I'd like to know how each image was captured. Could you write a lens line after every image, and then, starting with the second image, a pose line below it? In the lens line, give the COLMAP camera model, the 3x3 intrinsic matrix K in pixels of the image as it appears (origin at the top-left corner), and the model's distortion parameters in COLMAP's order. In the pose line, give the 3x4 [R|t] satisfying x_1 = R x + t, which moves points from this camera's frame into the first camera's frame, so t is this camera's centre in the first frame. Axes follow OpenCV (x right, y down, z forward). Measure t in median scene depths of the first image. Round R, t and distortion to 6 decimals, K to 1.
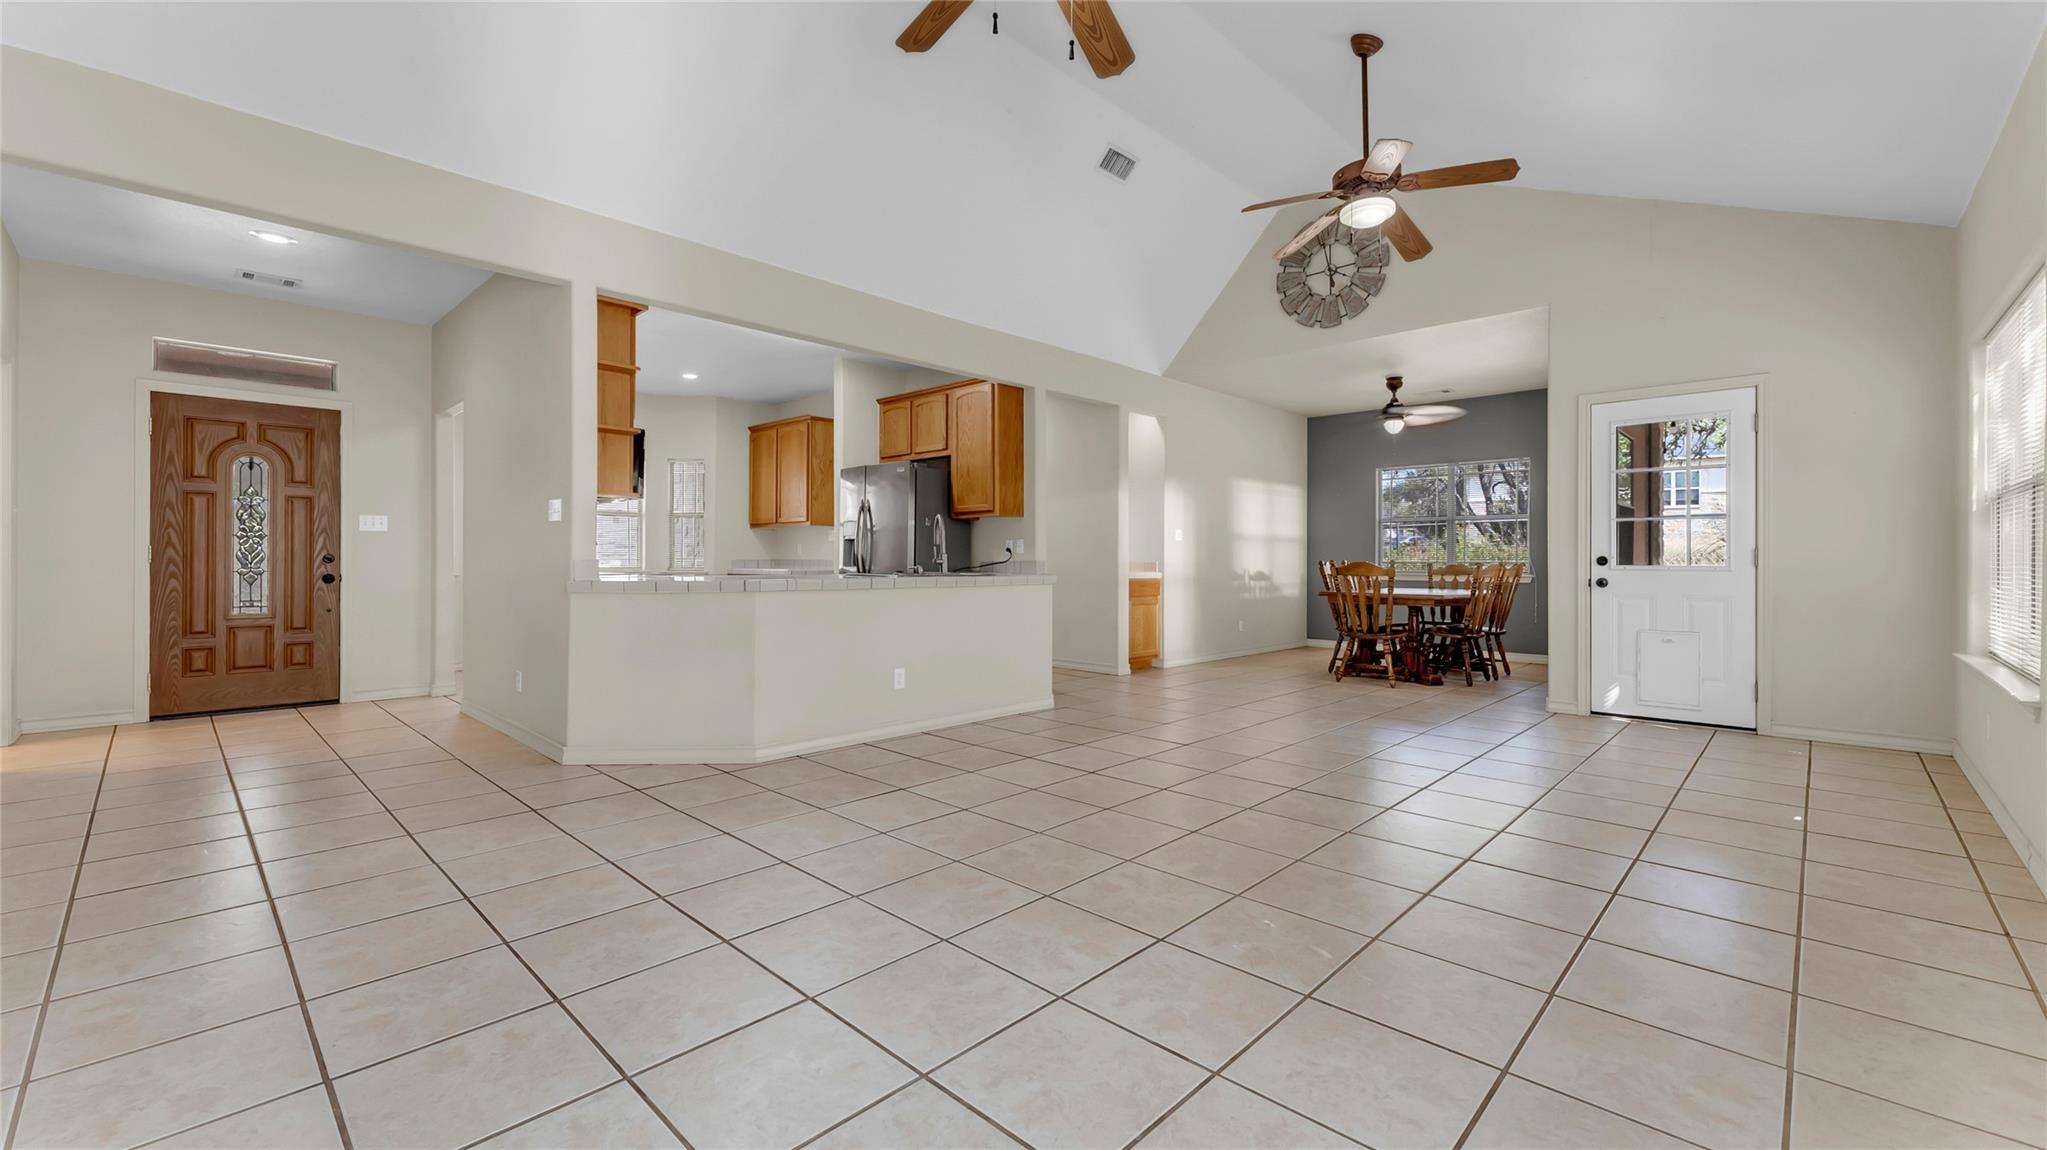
lens RADIAL K [[830.1, 0, 1022.0], [0, 830.1, 562.6], [0, 0, 1]] dist [-0.008402, -0.000493]
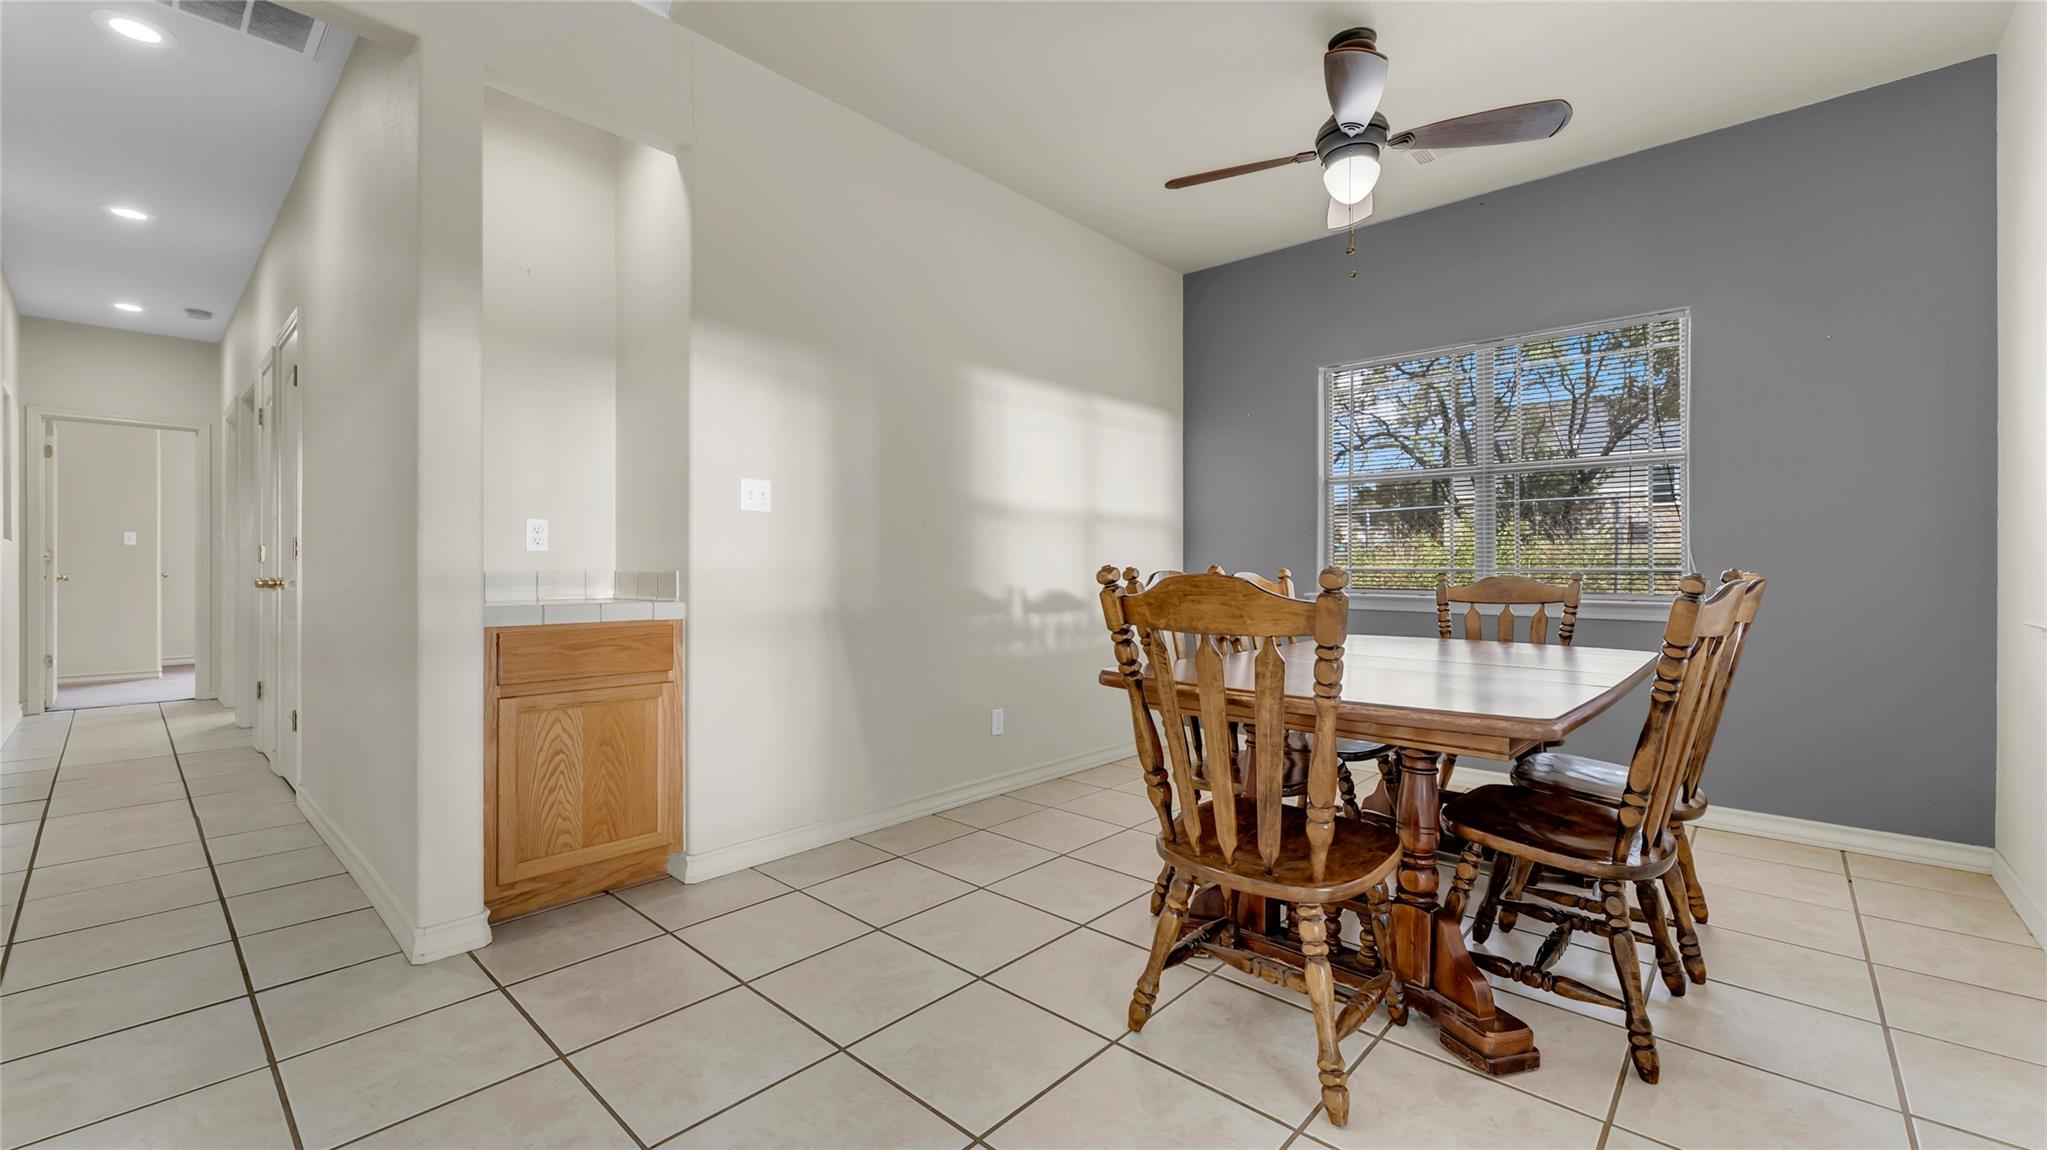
lens RADIAL K [[830.1, 0, 1036.4], [0, 830.1, 565.2], [0, 0, 1]] dist [-0.008402, -0.000493]
pose [[0.999578, -0.000348, 0.029030, 0.300284], [0.000342, 1.000000, 0.000209, -0.003832], [-0.029030, -0.000199, 0.999579, 0.642150]]
